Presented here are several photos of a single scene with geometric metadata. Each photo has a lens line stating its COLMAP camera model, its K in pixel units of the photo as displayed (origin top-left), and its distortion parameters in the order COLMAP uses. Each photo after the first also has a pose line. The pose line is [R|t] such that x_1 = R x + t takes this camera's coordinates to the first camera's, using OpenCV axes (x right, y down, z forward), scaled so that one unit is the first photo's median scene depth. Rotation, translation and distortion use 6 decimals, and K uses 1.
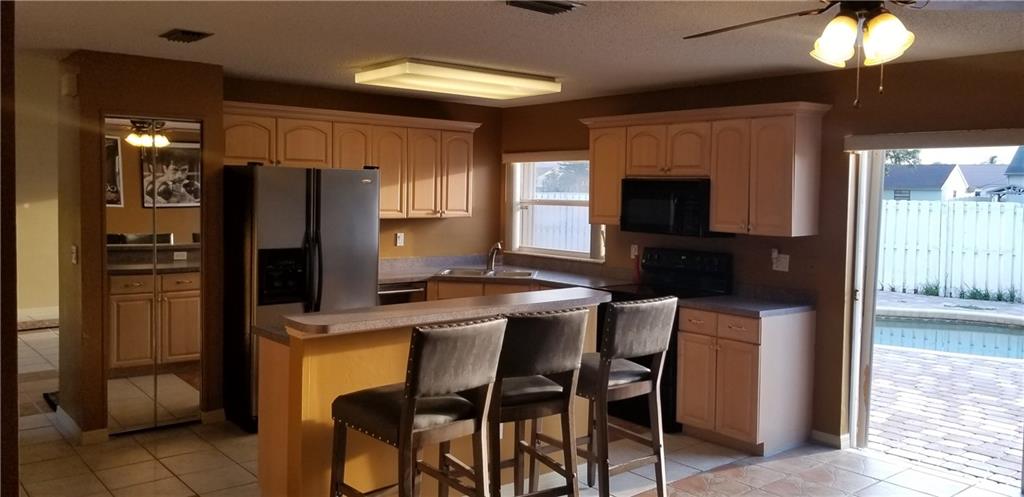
lens RADIAL K [[800.0, 0, 502.3], [0, 800.0, 231.9], [0, 0, 1]] dist [0.071046, -0.153374]
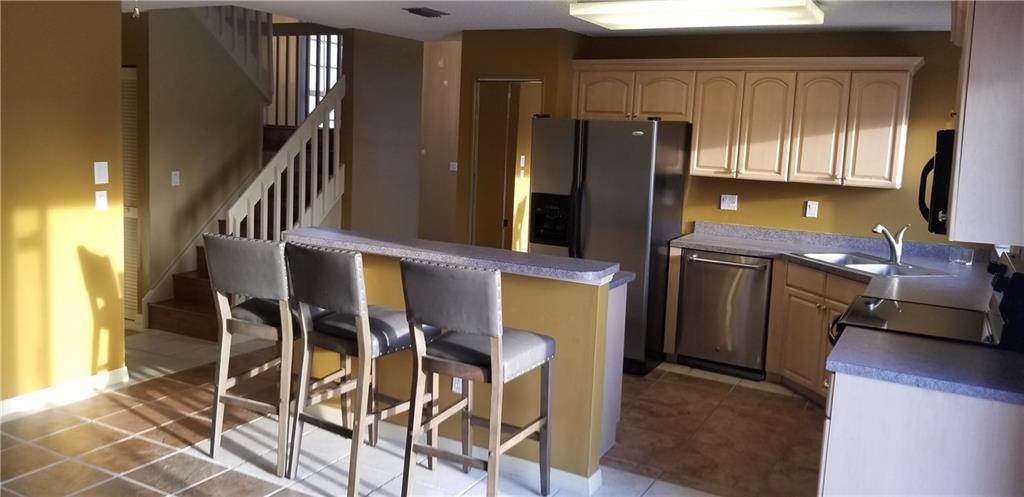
lens RADIAL K [[800.0, 0, 502.3], [0, 800.0, 231.9], [0, 0, 1]] dist [0.071046, -0.153374]
pose [[0.361764, 0.115007, -0.925149, 0.546531], [-0.085198, 0.992287, 0.090038, -0.015460], [0.928369, 0.046248, 0.368772, 0.419539]]
